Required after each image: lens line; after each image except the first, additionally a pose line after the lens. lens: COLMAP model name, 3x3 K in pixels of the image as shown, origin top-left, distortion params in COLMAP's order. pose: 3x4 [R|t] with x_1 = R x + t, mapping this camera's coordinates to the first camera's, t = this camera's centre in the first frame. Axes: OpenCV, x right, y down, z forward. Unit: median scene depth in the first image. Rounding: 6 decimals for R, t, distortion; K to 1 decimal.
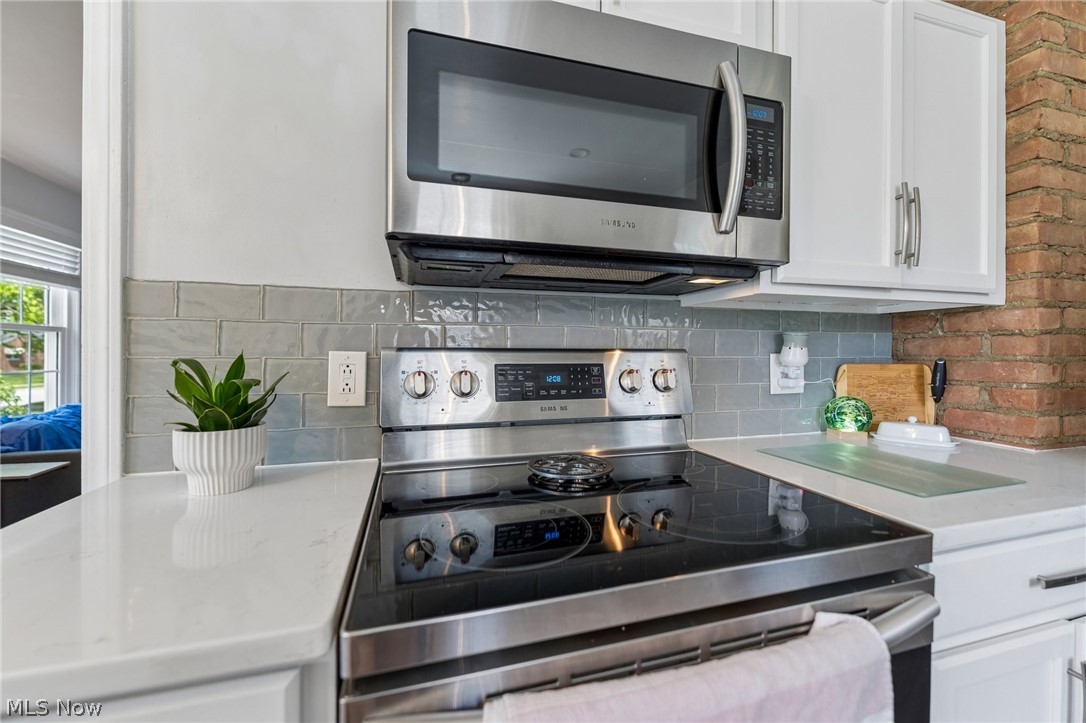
lens RADIAL K [[440.1, 0, 544.3], [0, 440.1, 355.6], [0, 0, 1]] dist [-0.001558, -0.000785]
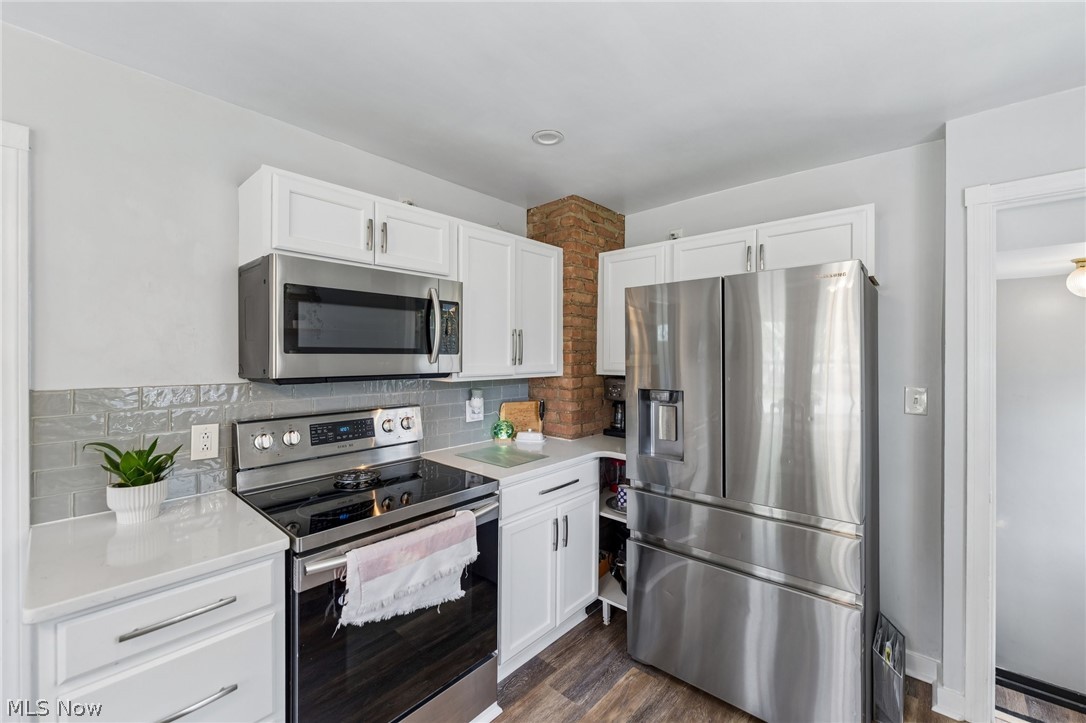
lens RADIAL K [[440.1, 0, 546.1], [0, 440.1, 357.2], [0, 0, 1]] dist [-0.001558, -0.000785]
pose [[0.849322, -0.003158, 0.527866, -0.219060], [0.002467, 0.999995, 0.002012, -0.233821], [-0.527870, -0.000407, 0.849325, -0.926286]]
